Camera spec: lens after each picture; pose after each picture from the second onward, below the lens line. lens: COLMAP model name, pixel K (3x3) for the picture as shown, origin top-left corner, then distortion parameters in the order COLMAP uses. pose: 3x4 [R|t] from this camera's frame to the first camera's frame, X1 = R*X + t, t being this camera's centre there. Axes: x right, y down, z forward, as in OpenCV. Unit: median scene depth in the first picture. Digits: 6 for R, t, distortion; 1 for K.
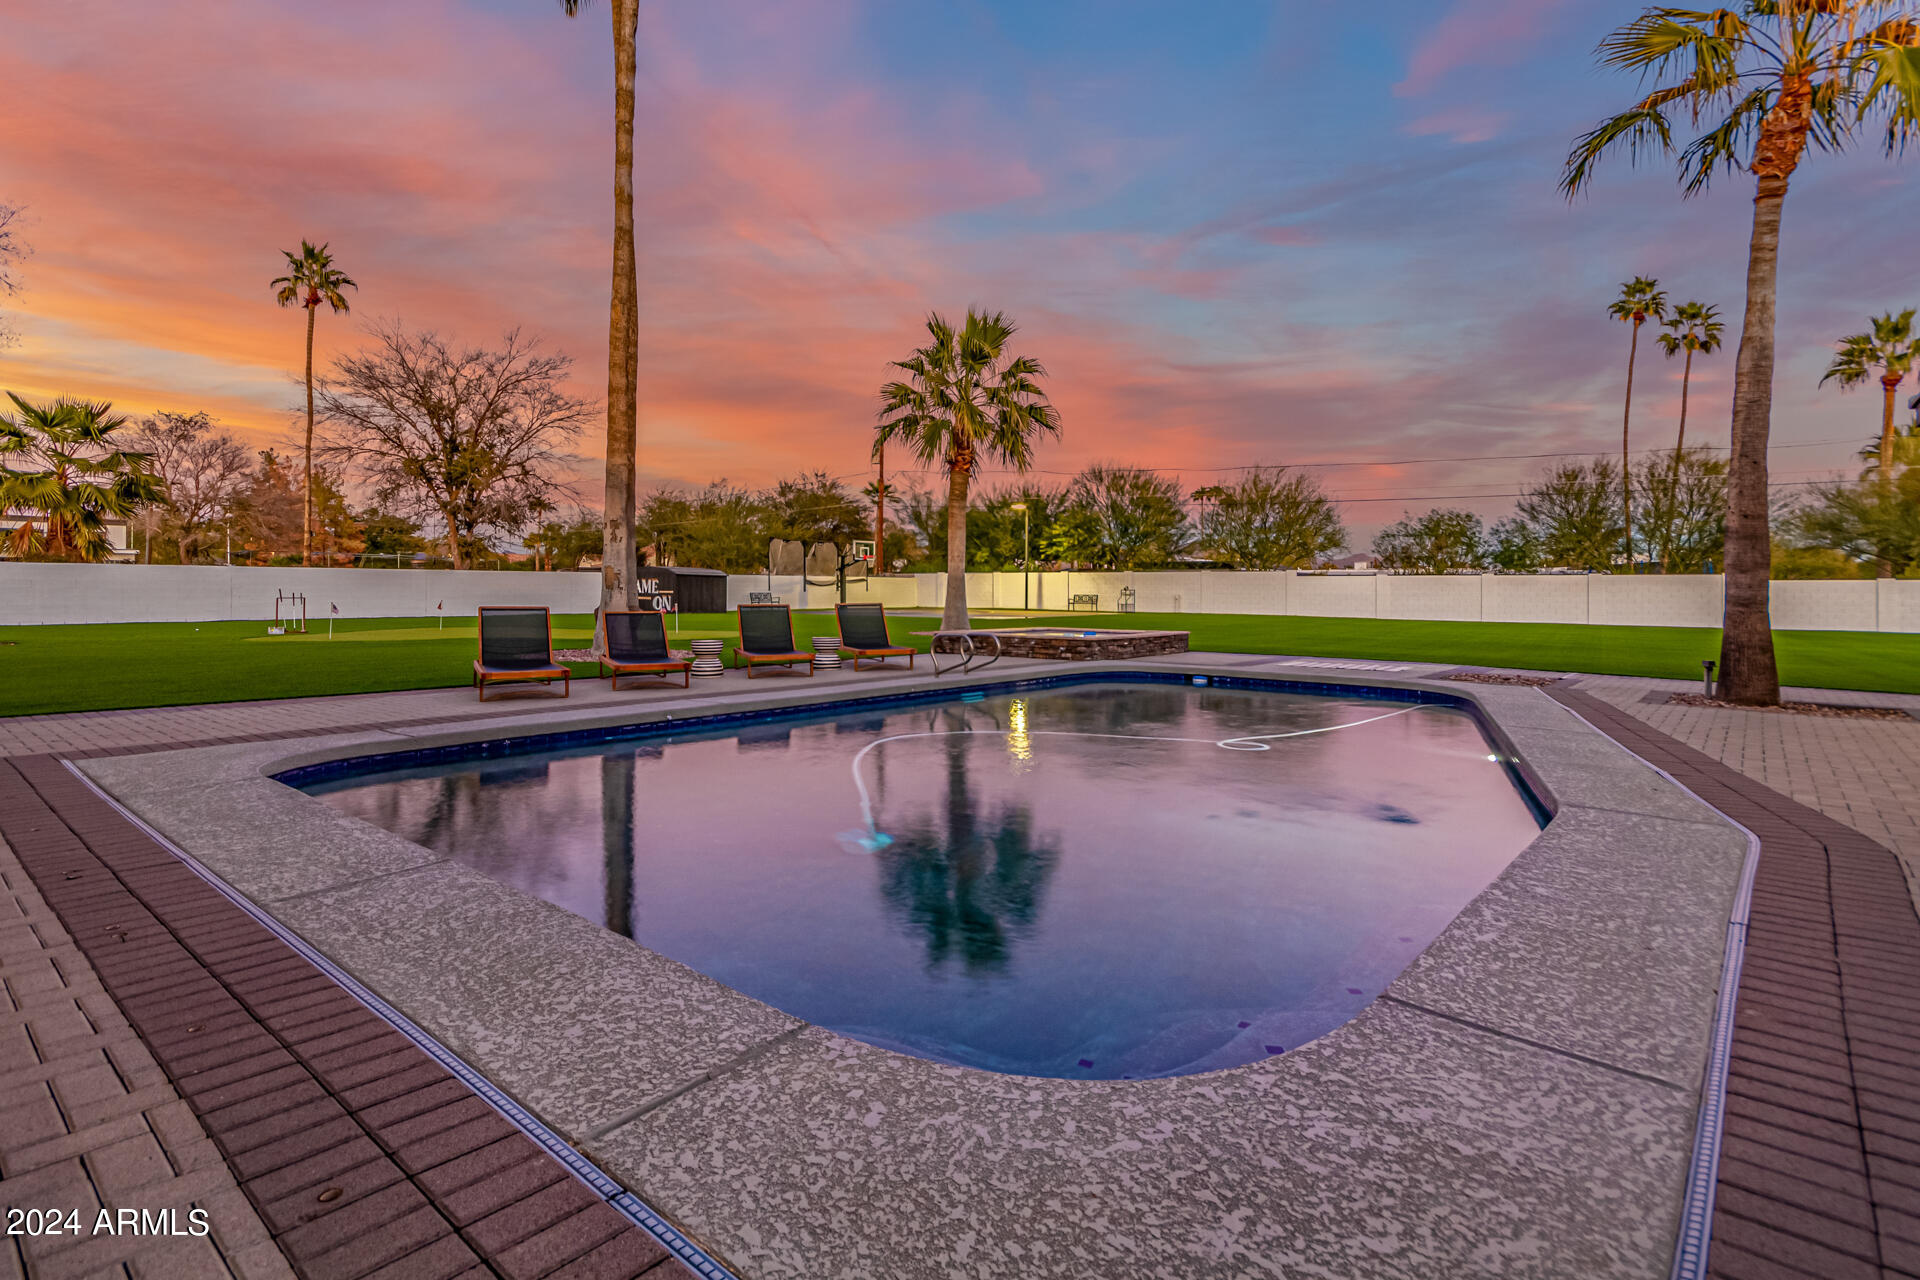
lens RADIAL K [[928.2, 0, 958.5], [0, 928.2, 596.1], [0, 0, 1]] dist [-0.003256, -0.000584]
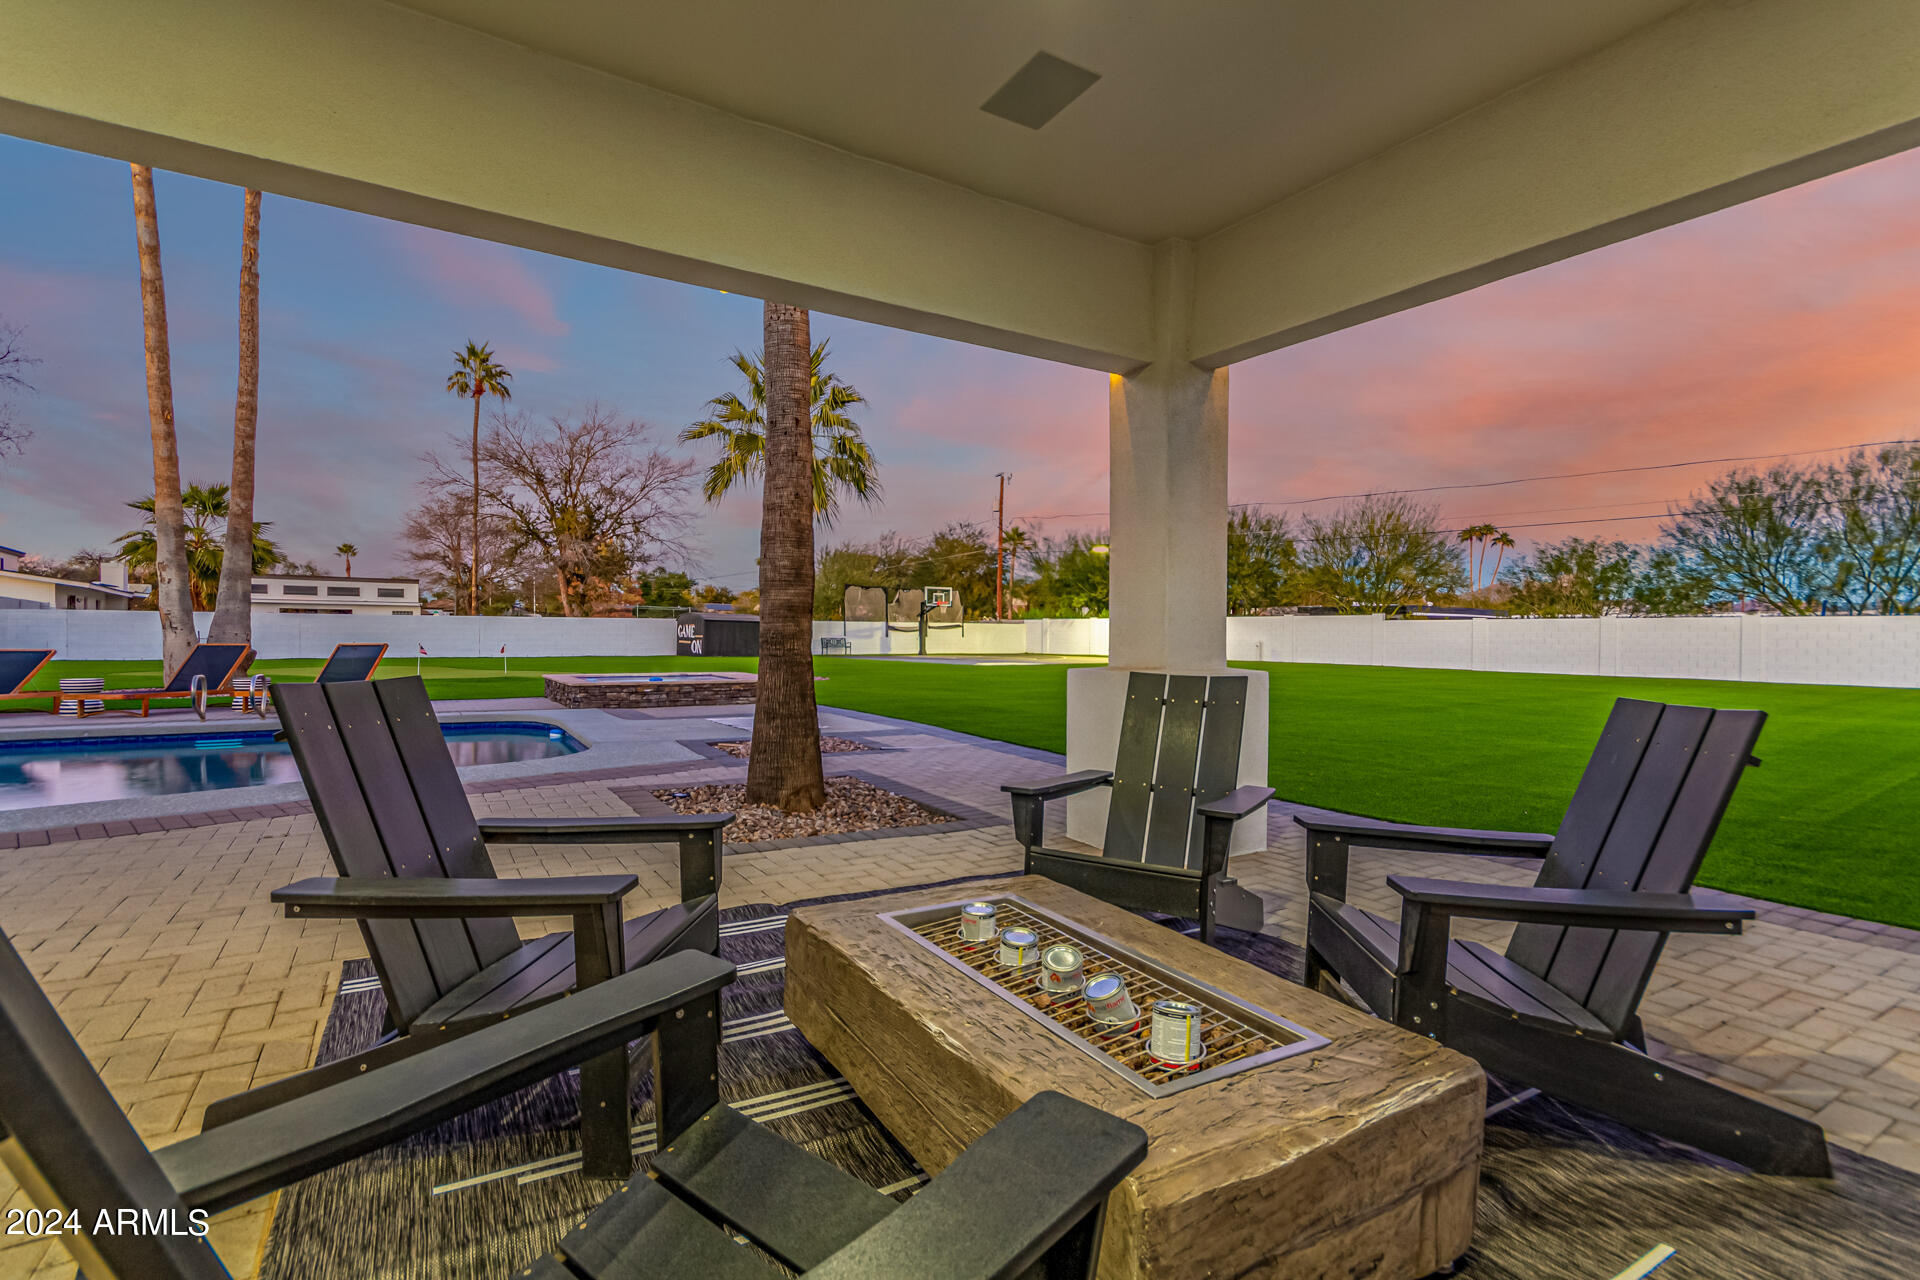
lens RADIAL K [[890.1, 0, 965.2], [0, 890.1, 649.0], [0, 0, 1]] dist [0.010026, -0.000738]
pose [[0.951700, 0.008147, -0.306921, 0.225557], [-0.006388, 0.999957, 0.006737, 0.001014], [0.306963, -0.004451, 0.951711, 0.085273]]
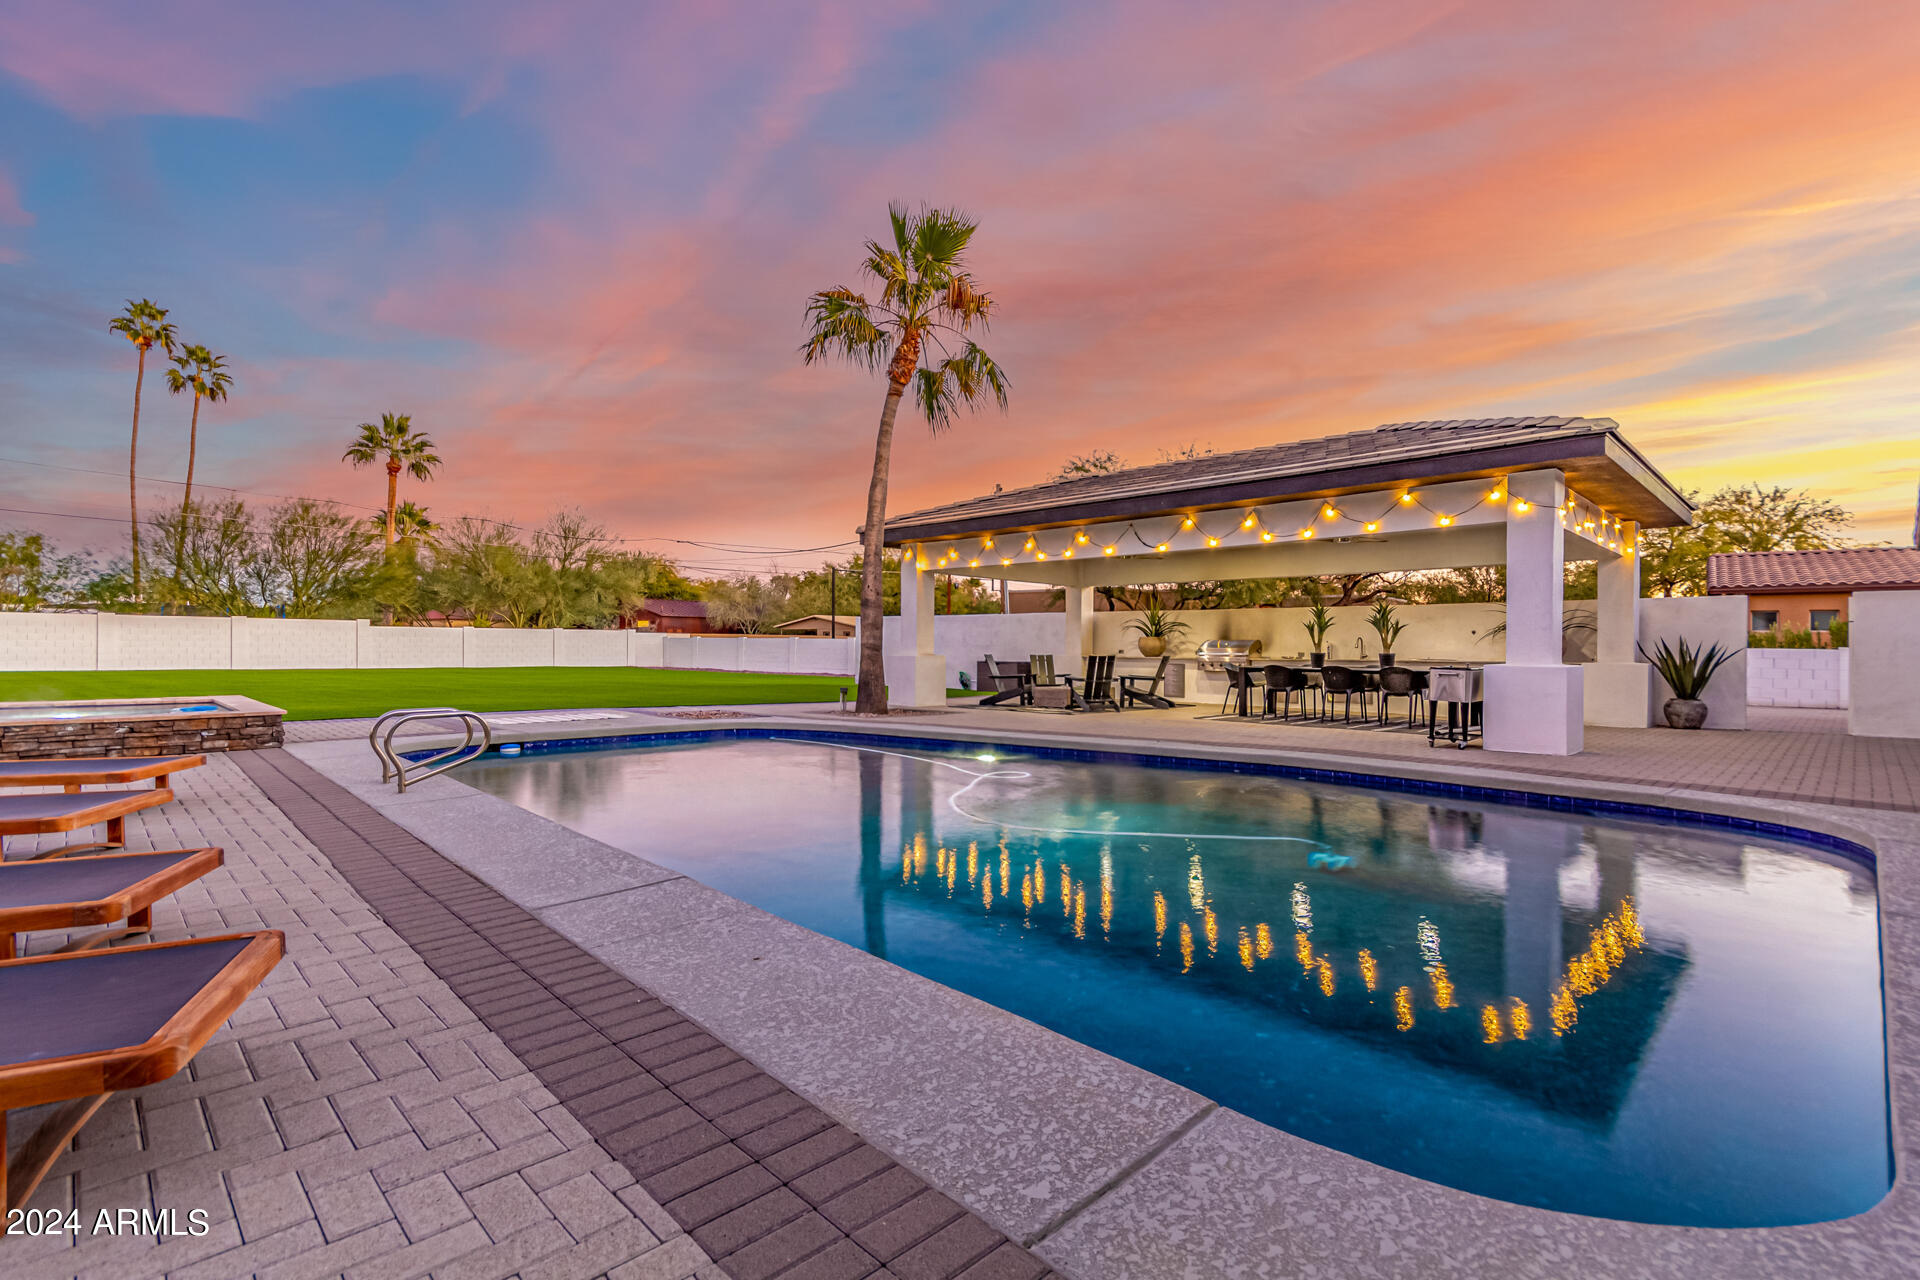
lens RADIAL K [[890.1, 0, 948.2], [0, 890.1, 641.0], [0, 0, 1]] dist [0.010026, -0.000738]
pose [[0.091010, -0.001098, 0.995849, -0.126307], [-0.000182, 0.999999, 0.001119, -0.001037], [-0.995850, -0.000283, 0.091010, 0.146499]]
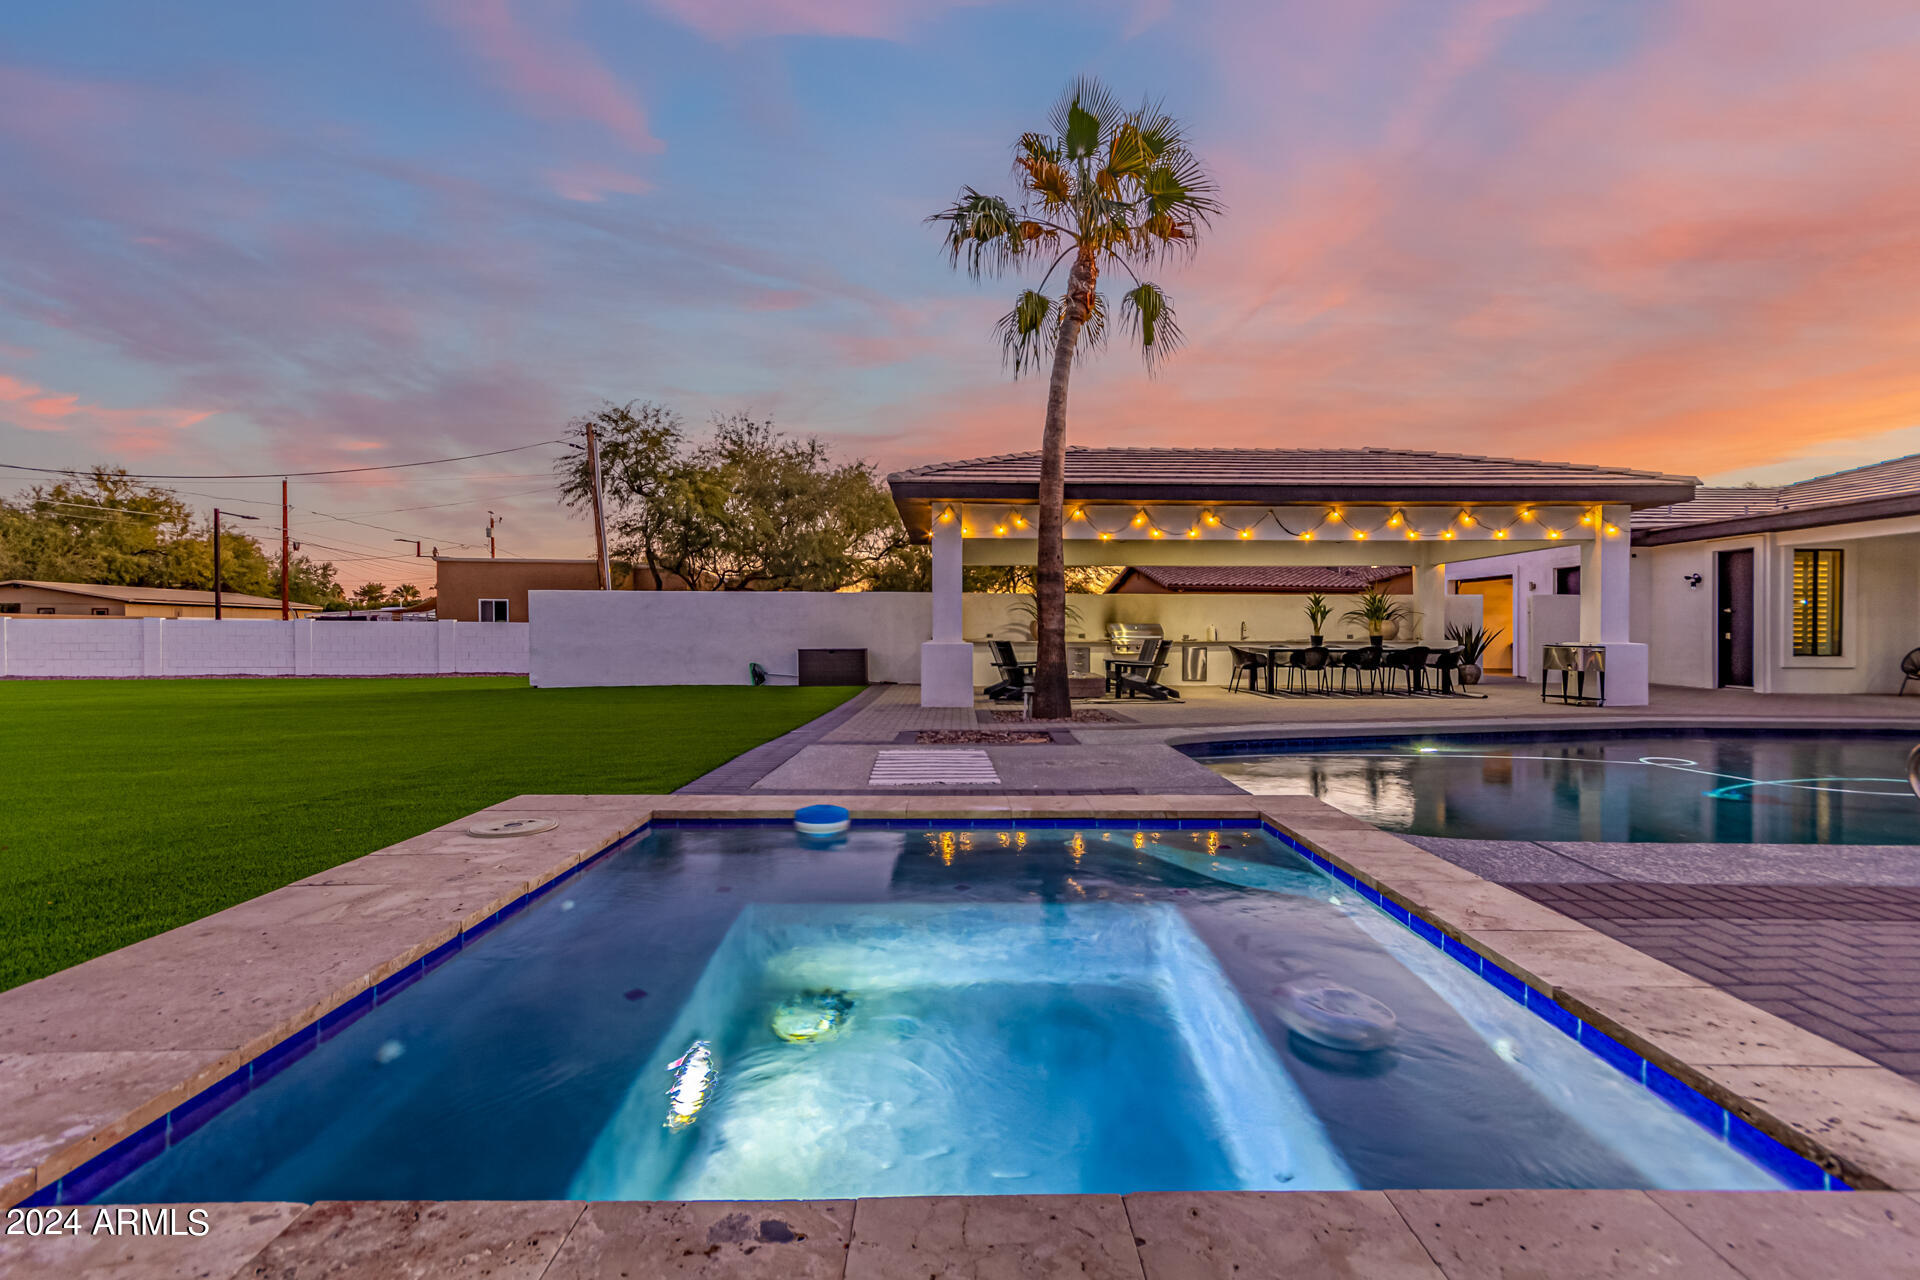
lens RADIAL K [[890.1, 0, 979.1], [0, 890.1, 631.5], [0, 0, 1]] dist [0.010026, -0.000738]
pose [[-0.663190, -0.009019, 0.748397, 0.001595], [-0.002106, 0.999946, 0.010185, -0.001511], [-0.748449, 0.005178, -0.663173, 0.364637]]
